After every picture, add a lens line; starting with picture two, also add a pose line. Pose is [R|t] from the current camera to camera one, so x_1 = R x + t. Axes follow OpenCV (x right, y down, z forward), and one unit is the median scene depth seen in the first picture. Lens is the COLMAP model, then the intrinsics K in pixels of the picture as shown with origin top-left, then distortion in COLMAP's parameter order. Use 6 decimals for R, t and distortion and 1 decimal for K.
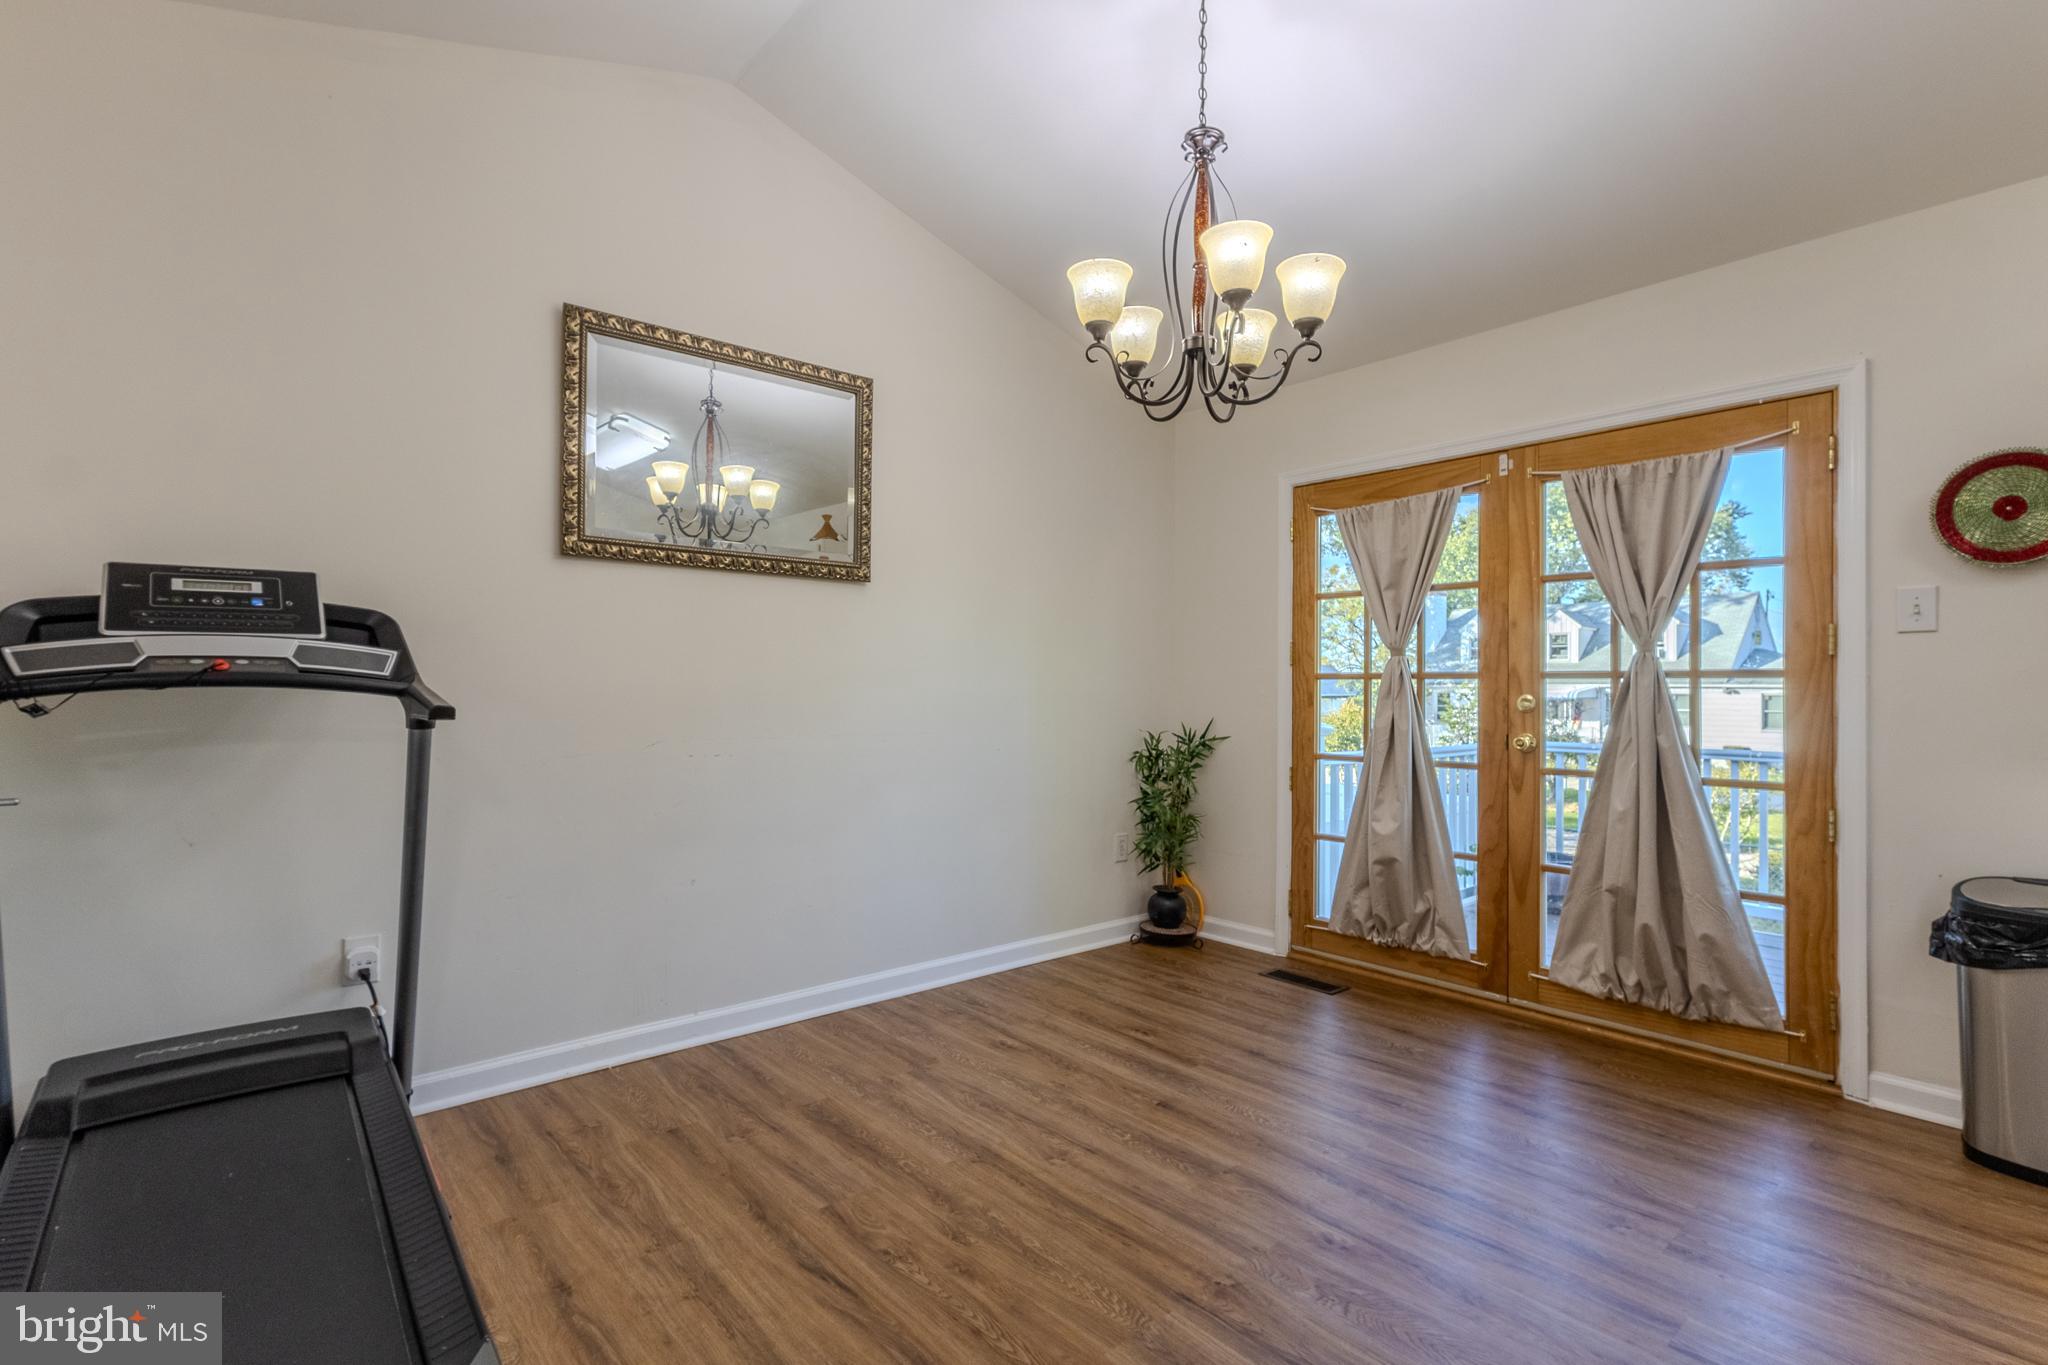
lens RADIAL K [[966.0, 0, 1024.0], [0, 966.0, 682.5], [0, 0, 1]] dist [0.007684, 0.000167]
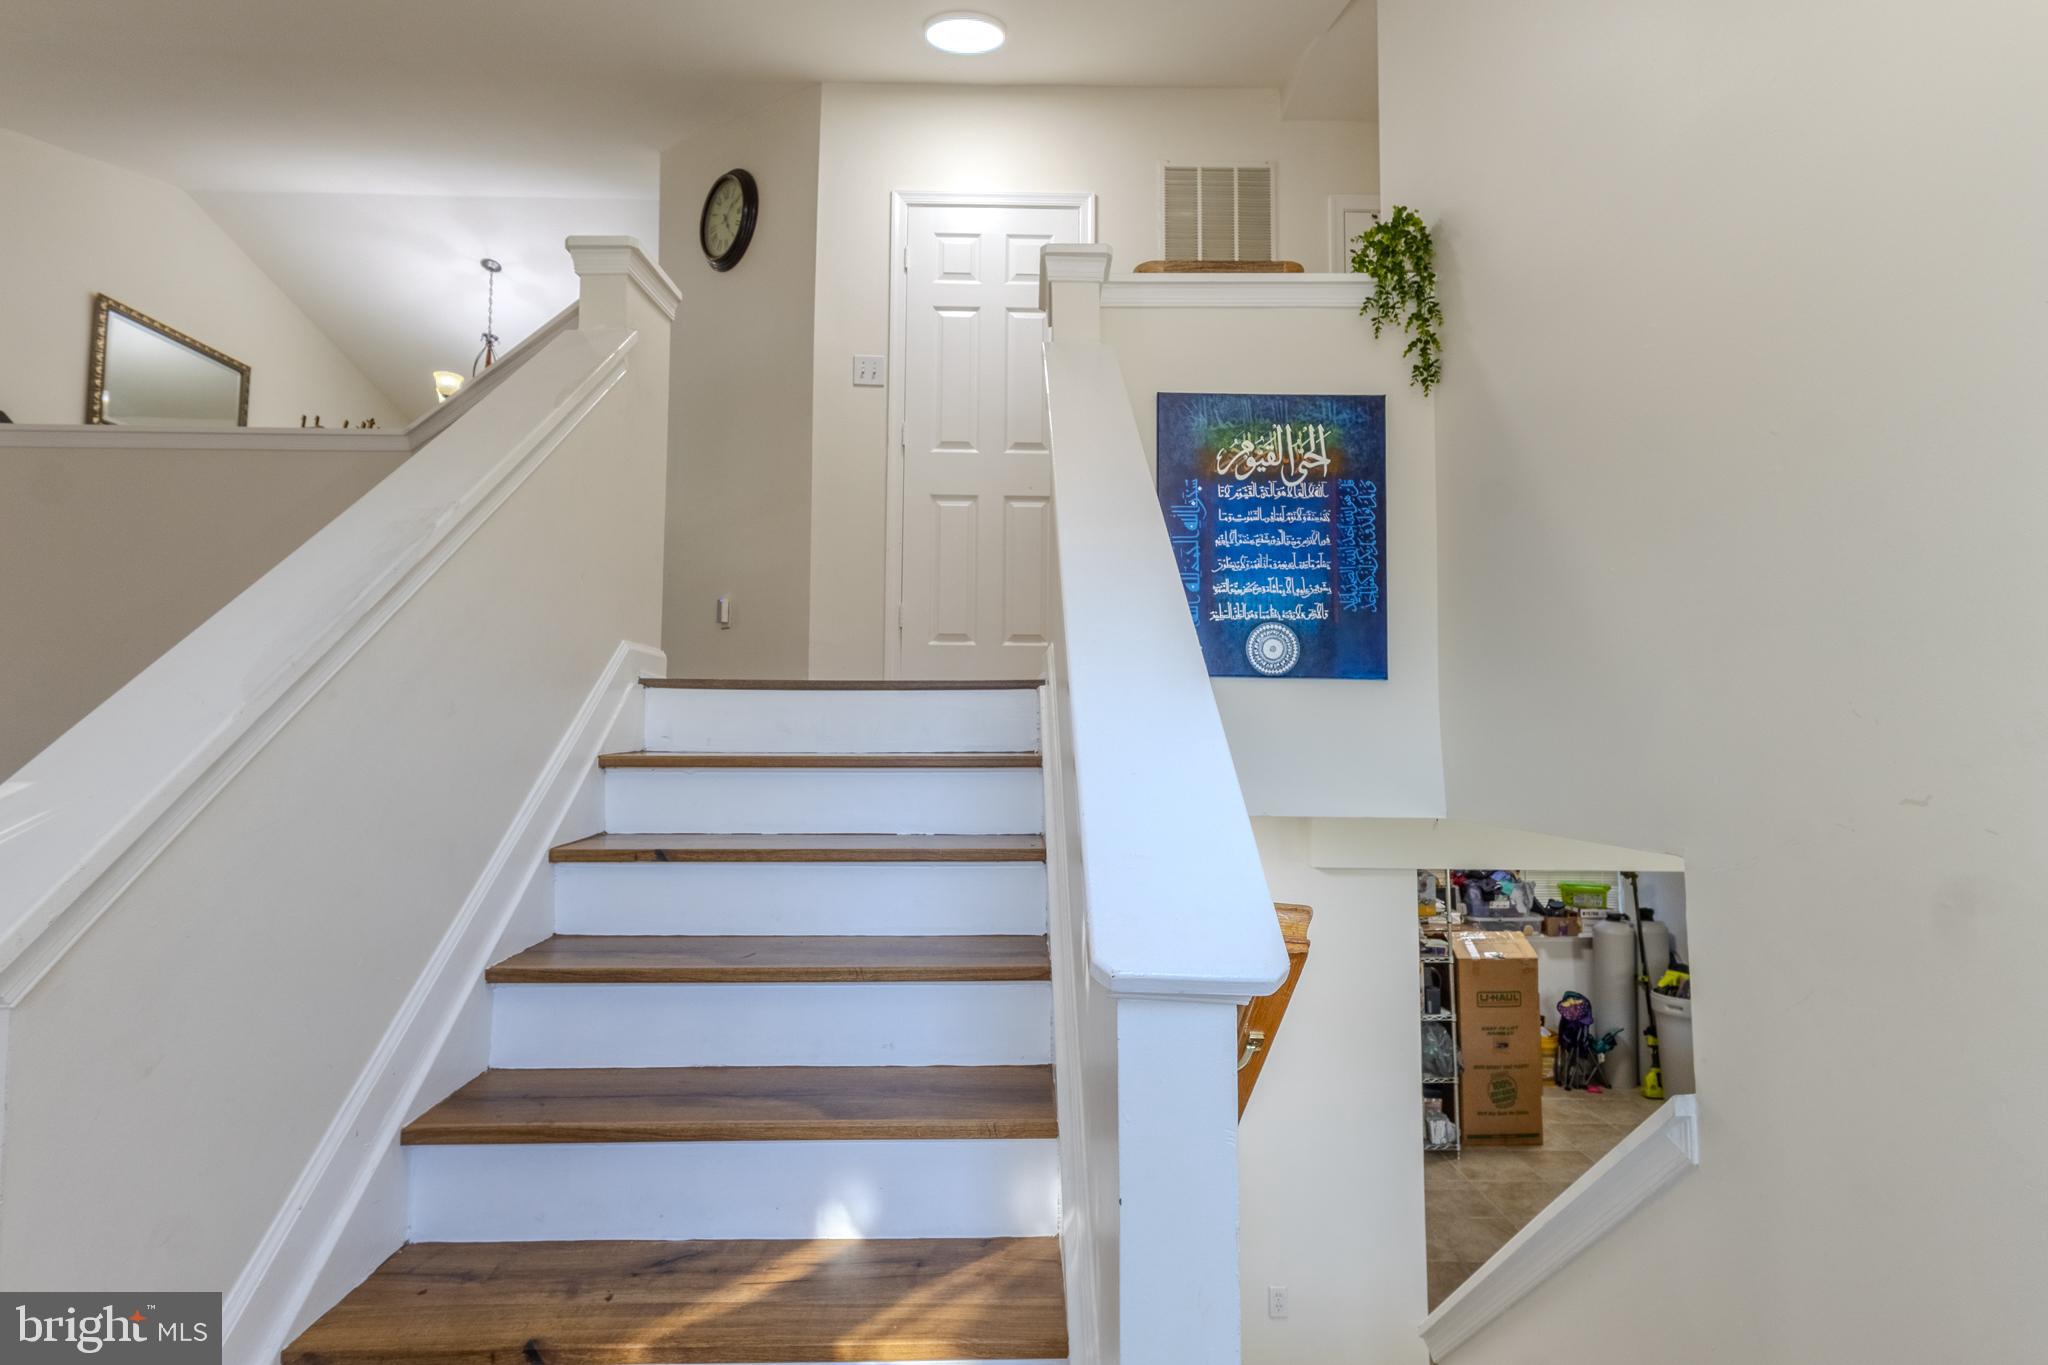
lens RADIAL K [[966.0, 0, 1024.0], [0, 966.0, 682.5], [0, 0, 1]] dist [0.007684, 0.000167]
pose [[0.642532, 0.043779, 0.765007, -0.915217], [-0.001831, 0.998451, -0.055600, 0.565547], [-0.766257, 0.034324, 0.641617, -1.902919]]
